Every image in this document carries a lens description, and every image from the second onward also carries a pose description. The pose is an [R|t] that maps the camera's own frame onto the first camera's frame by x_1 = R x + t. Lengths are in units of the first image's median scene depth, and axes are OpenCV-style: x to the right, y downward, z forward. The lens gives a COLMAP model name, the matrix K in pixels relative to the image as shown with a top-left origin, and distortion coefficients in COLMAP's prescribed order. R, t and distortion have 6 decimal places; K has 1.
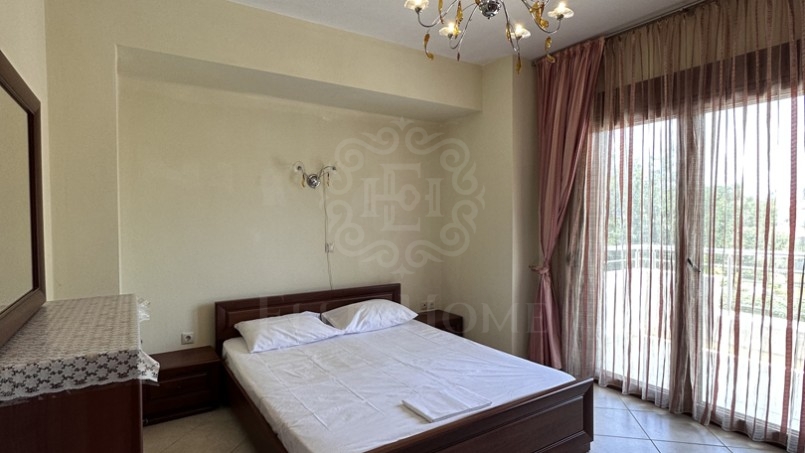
lens RADIAL K [[429.3, 0, 407.1], [0, 429.3, 229.7], [0, 0, 1]] dist [-0.000125, 0.000403]
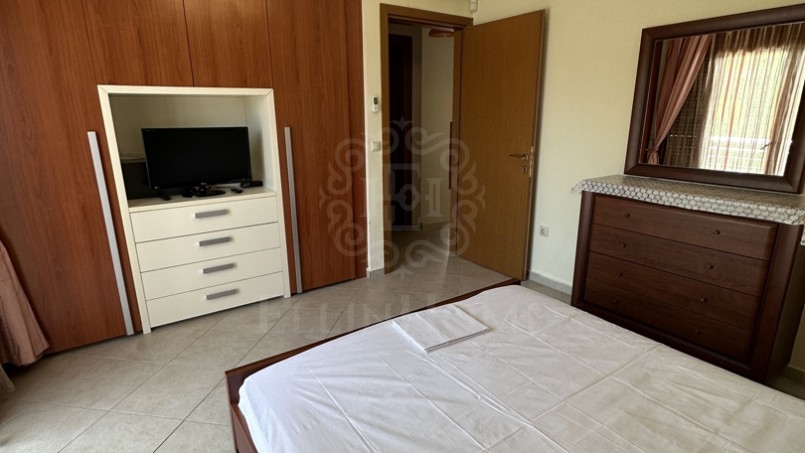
lens RADIAL K [[429.3, 0, 408.7], [0, 429.3, 229.7], [0, 0, 1]] dist [-0.000125, 0.000403]
pose [[-0.999214, 0.018555, -0.035018, 0.127915], [0.007295, 0.954639, 0.297675, -0.049290], [0.038953, 0.297186, -0.954025, 1.238827]]
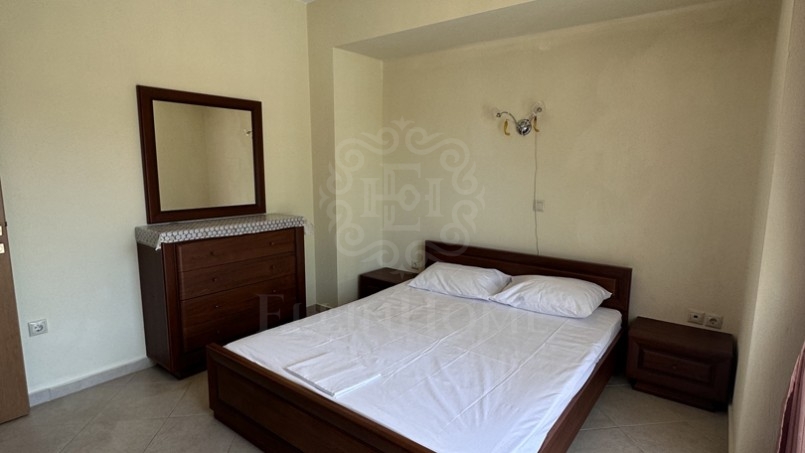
lens RADIAL K [[429.3, 0, 400.8], [0, 429.3, 226.5], [0, 0, 1]] dist [-0.000125, 0.000403]
pose [[0.323224, 0.141364, -0.935704, 0.653600], [-0.038329, 0.989924, 0.136315, -0.027154], [0.945546, -0.008195, 0.325386, 0.571346]]
